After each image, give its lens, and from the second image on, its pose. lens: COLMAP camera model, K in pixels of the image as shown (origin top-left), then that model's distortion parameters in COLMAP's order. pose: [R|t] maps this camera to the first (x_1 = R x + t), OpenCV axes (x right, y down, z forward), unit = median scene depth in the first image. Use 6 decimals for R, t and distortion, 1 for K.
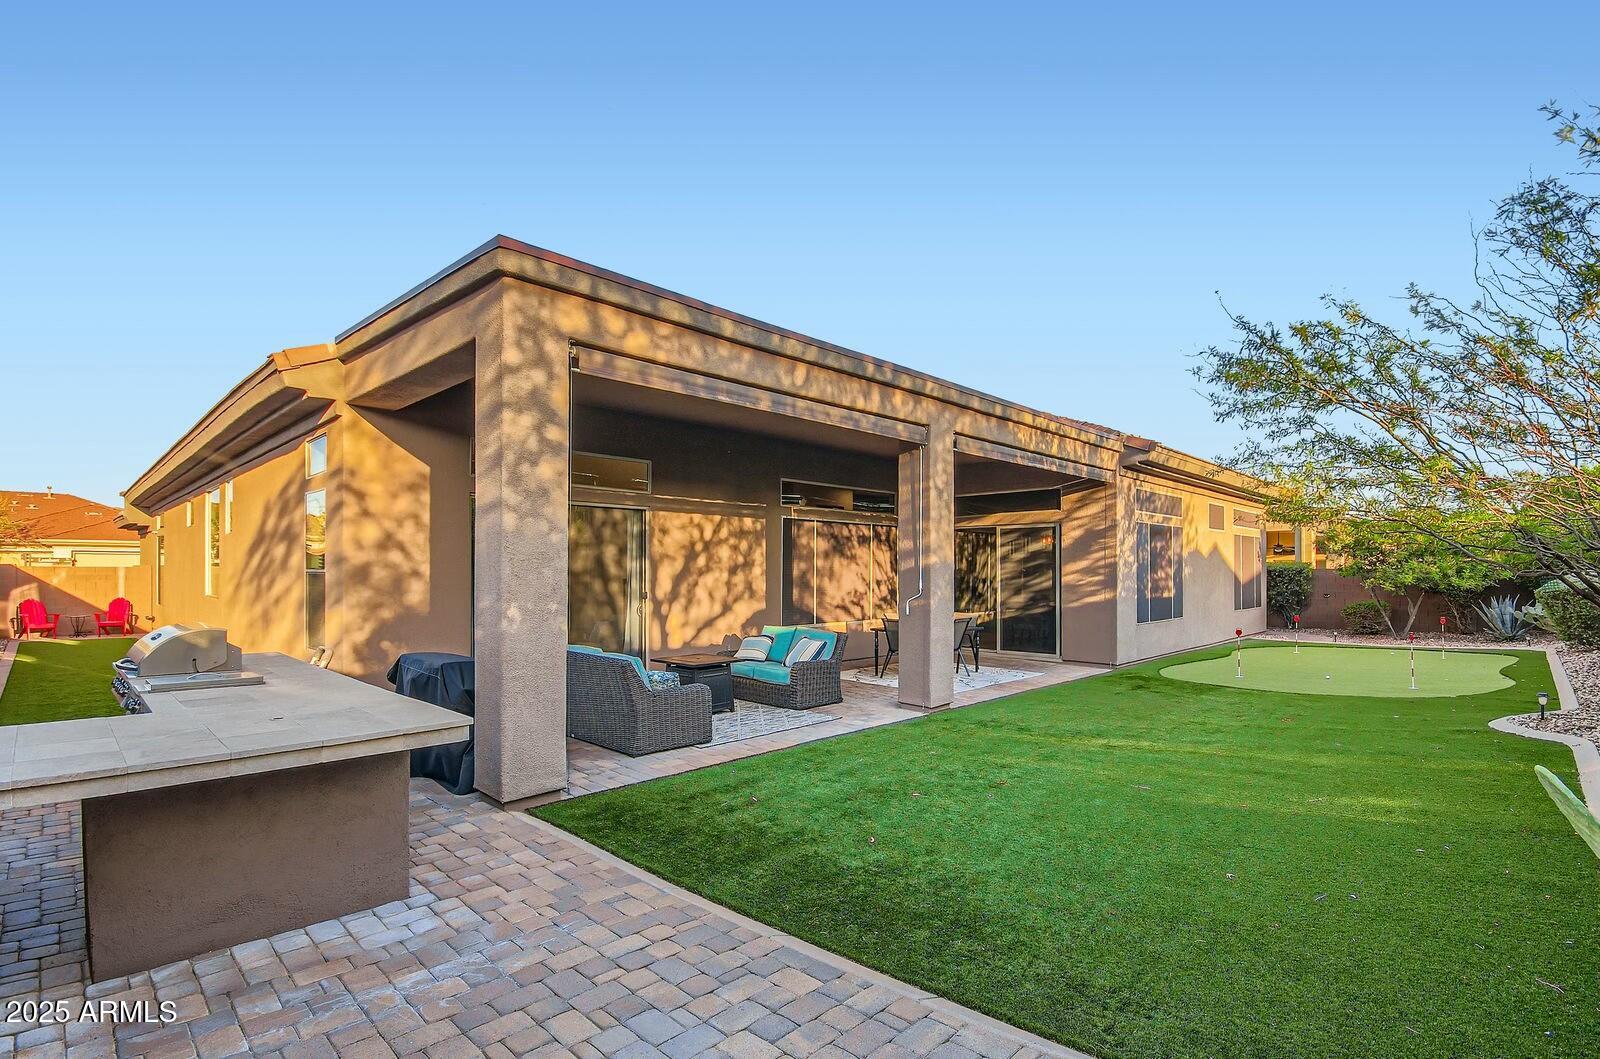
lens RADIAL K [[754.5, 0, 798.8], [0, 754.5, 582.8], [0, 0, 1]] dist [0.015856, -0.000026]
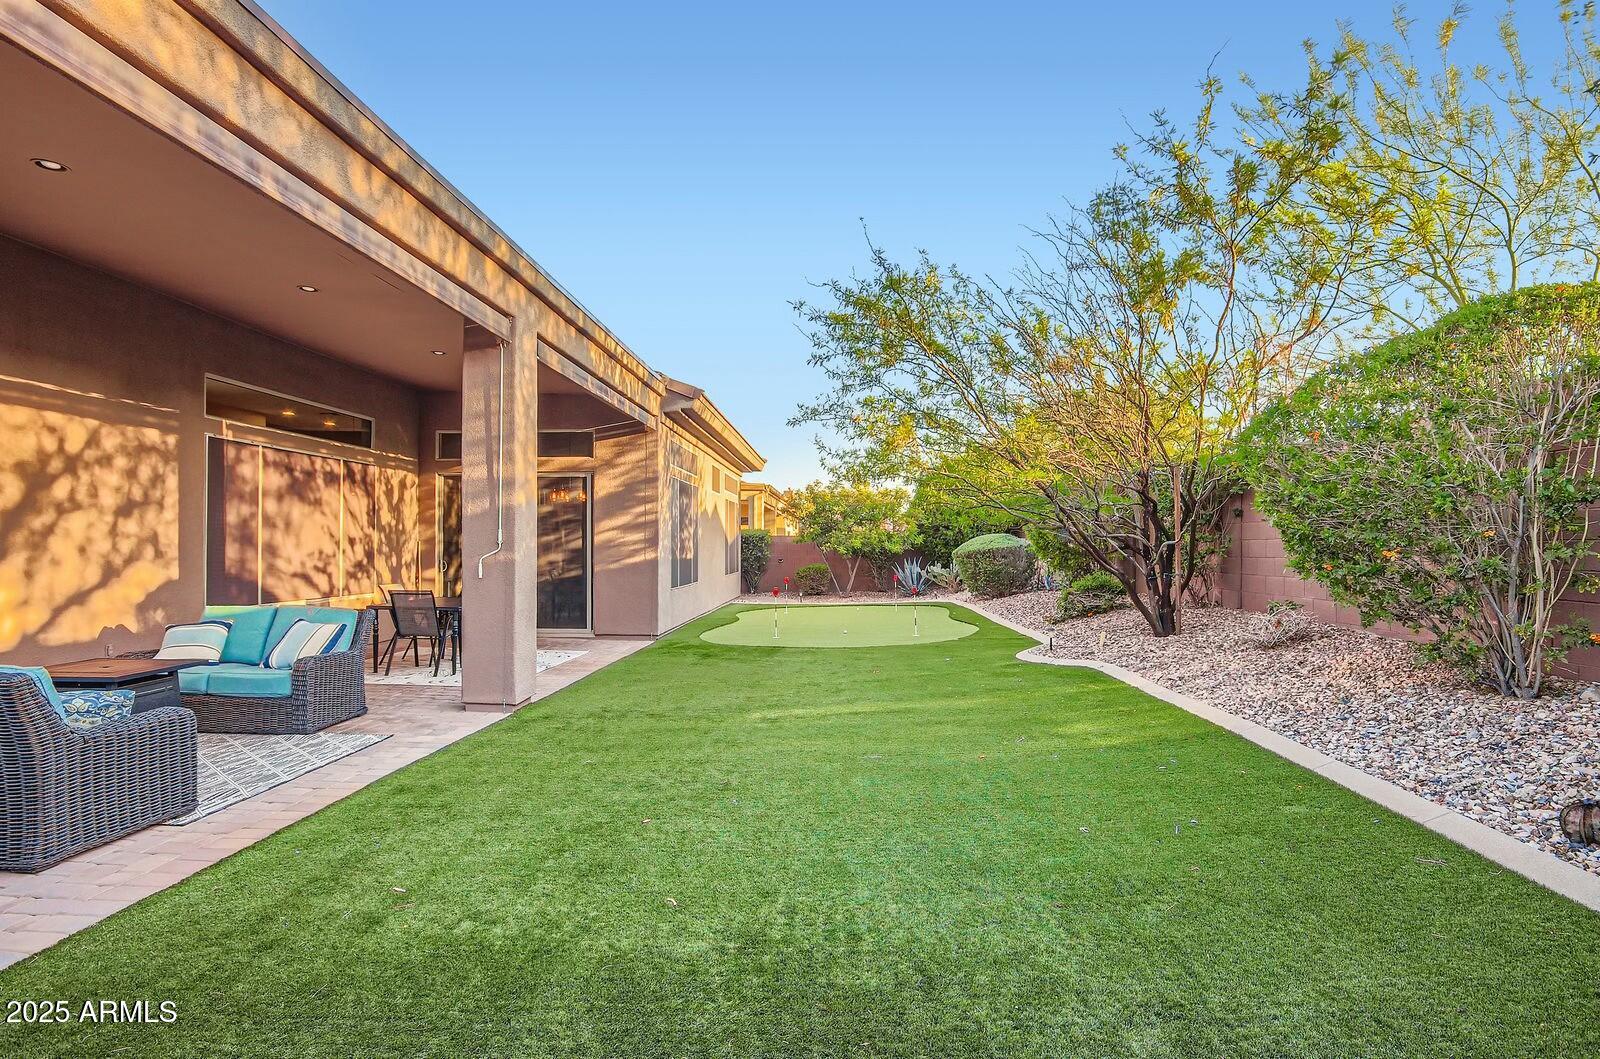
lens RADIAL K [[847.7, 0, 800.0], [0, 847.7, 529.5], [0, 0, 1]] dist [0.003119, 0.000972]
pose [[0.742569, 0.019522, 0.669486, -0.123722], [0.003363, 0.999454, -0.032873, 0.018353], [-0.669762, 0.026662, 0.742097, 0.150259]]
